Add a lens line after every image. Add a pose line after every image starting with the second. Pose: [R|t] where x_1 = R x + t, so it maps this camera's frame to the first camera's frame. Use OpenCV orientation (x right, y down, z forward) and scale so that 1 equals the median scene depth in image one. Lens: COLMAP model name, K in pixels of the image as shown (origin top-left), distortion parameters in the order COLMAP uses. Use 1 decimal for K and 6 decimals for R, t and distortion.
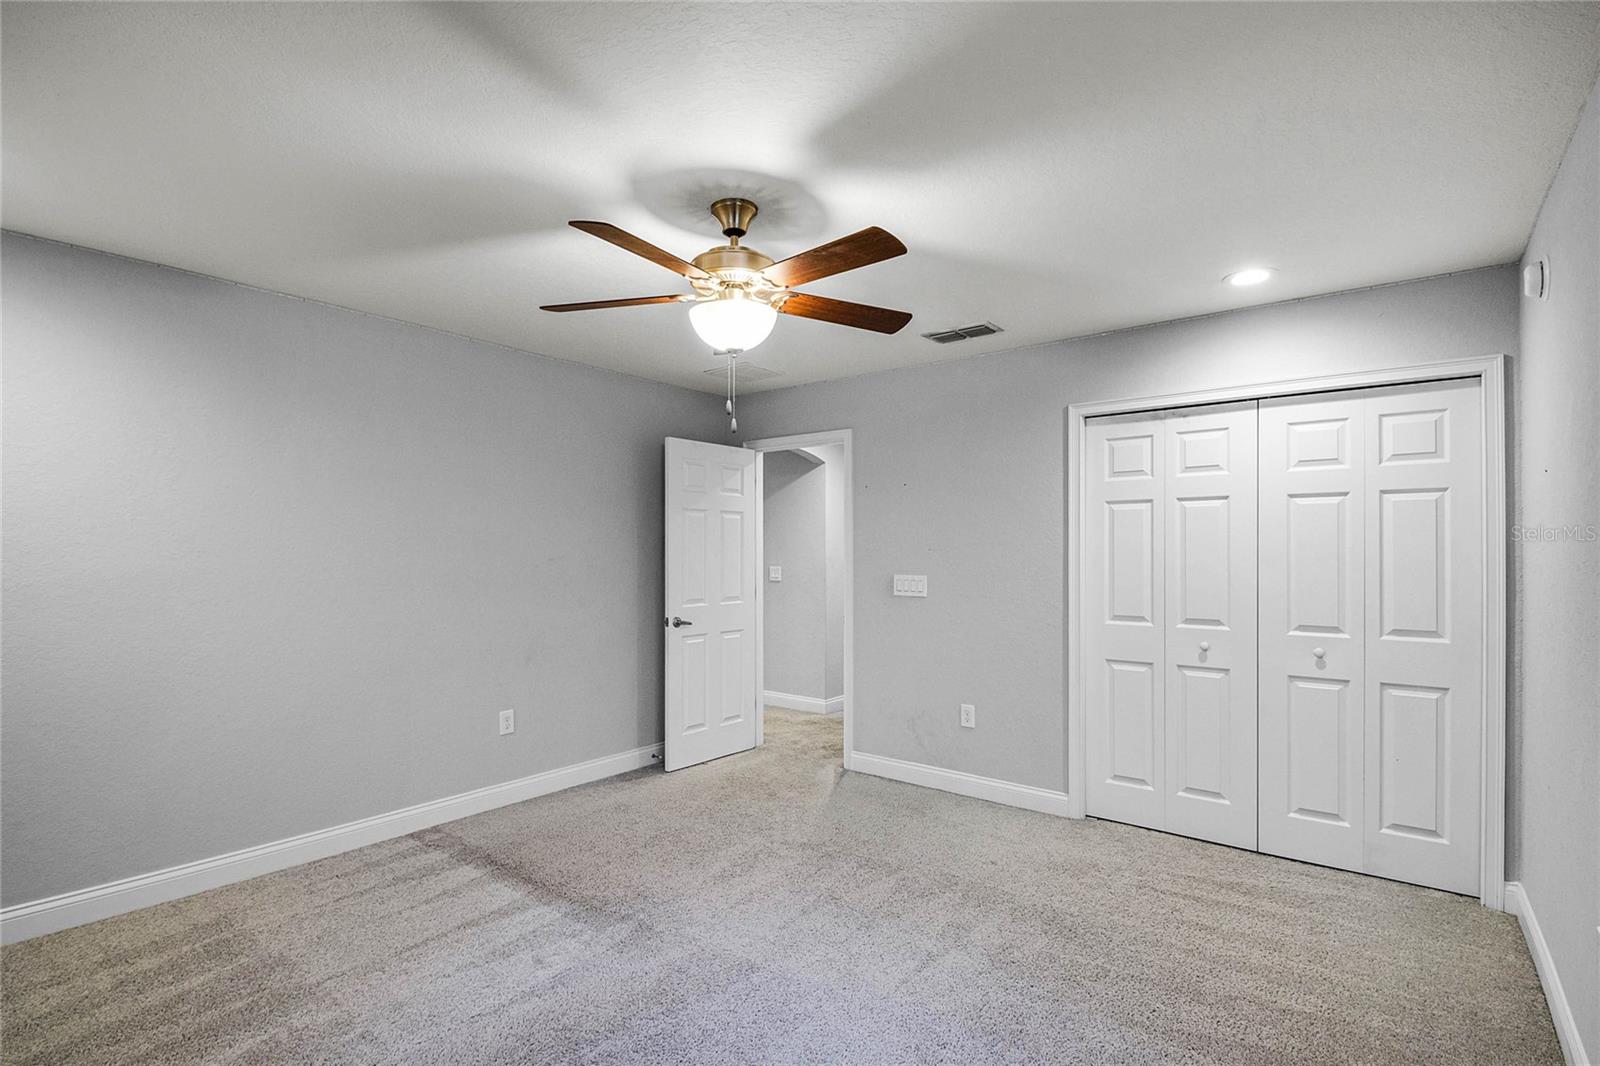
lens RADIAL K [[813.0, 0, 858.1], [0, 813.0, 550.0], [0, 0, 1]] dist [0.000141, -0.000380]
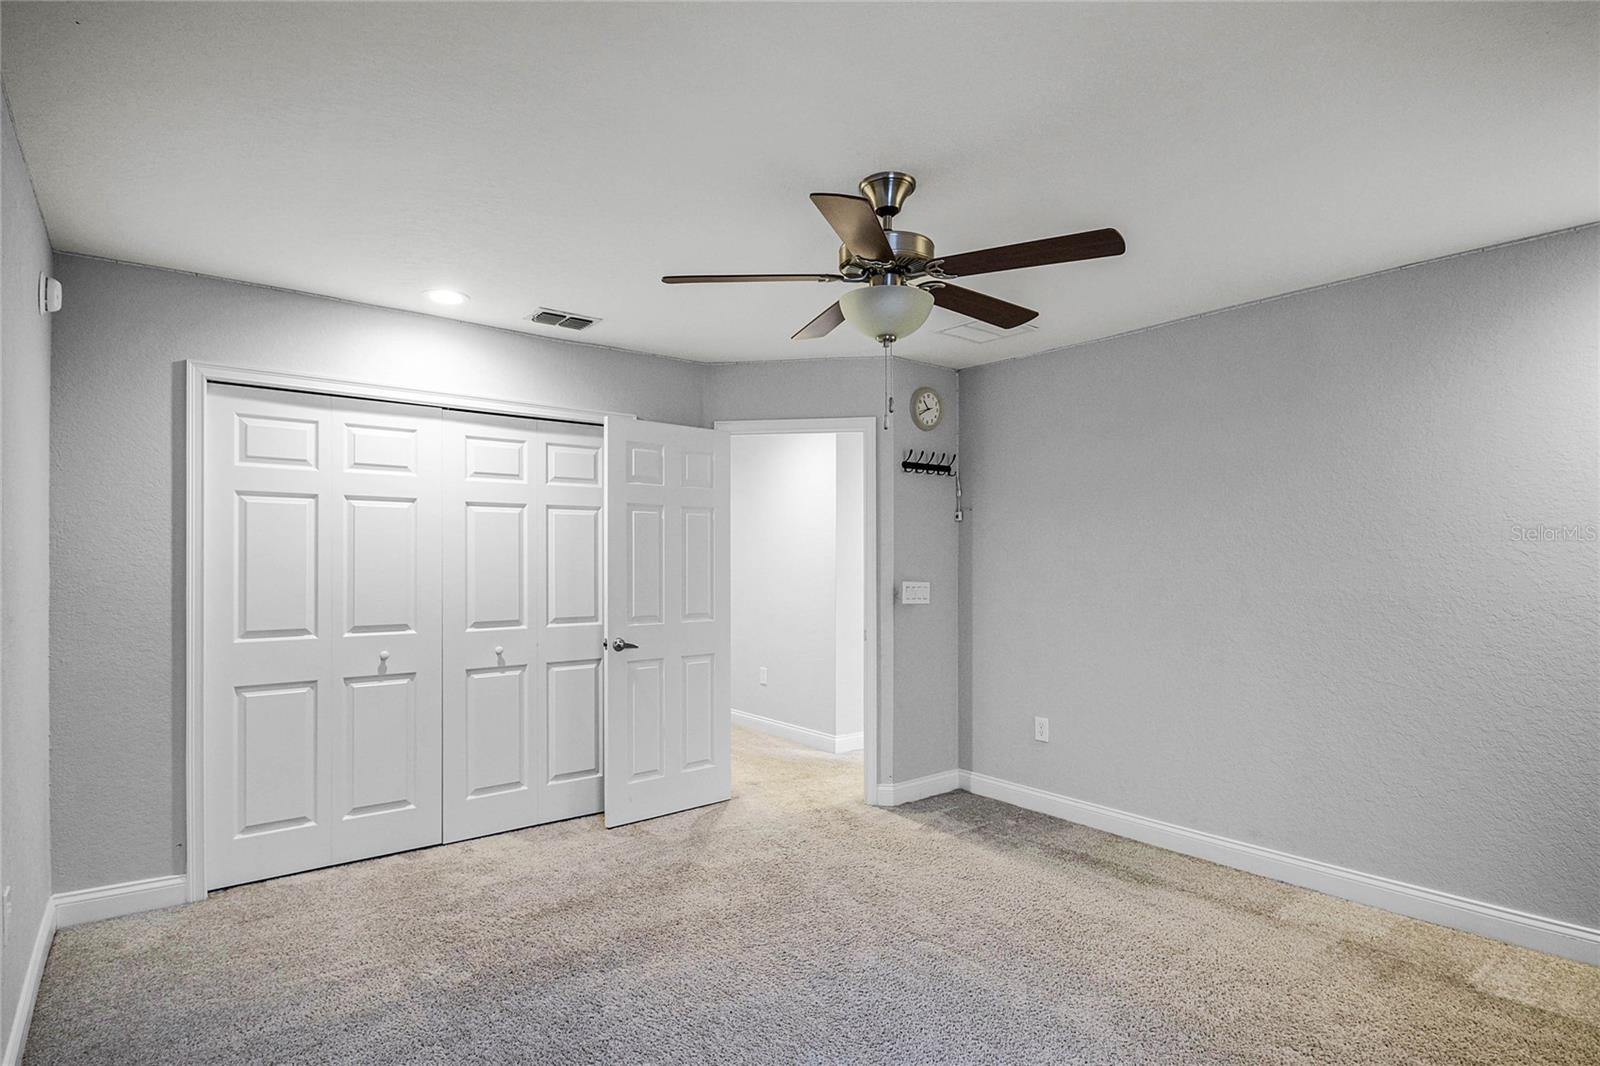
lens RADIAL K [[808.7, 0, 802.3], [0, 808.7, 544.0], [0, 0, 1]] dist [-0.001038, -0.008981]
pose [[0.213747, 0.014122, 0.976787, -0.398599], [-0.009978, 0.999875, -0.012273, -0.003498], [-0.976838, -0.007124, 0.213861, 0.314591]]
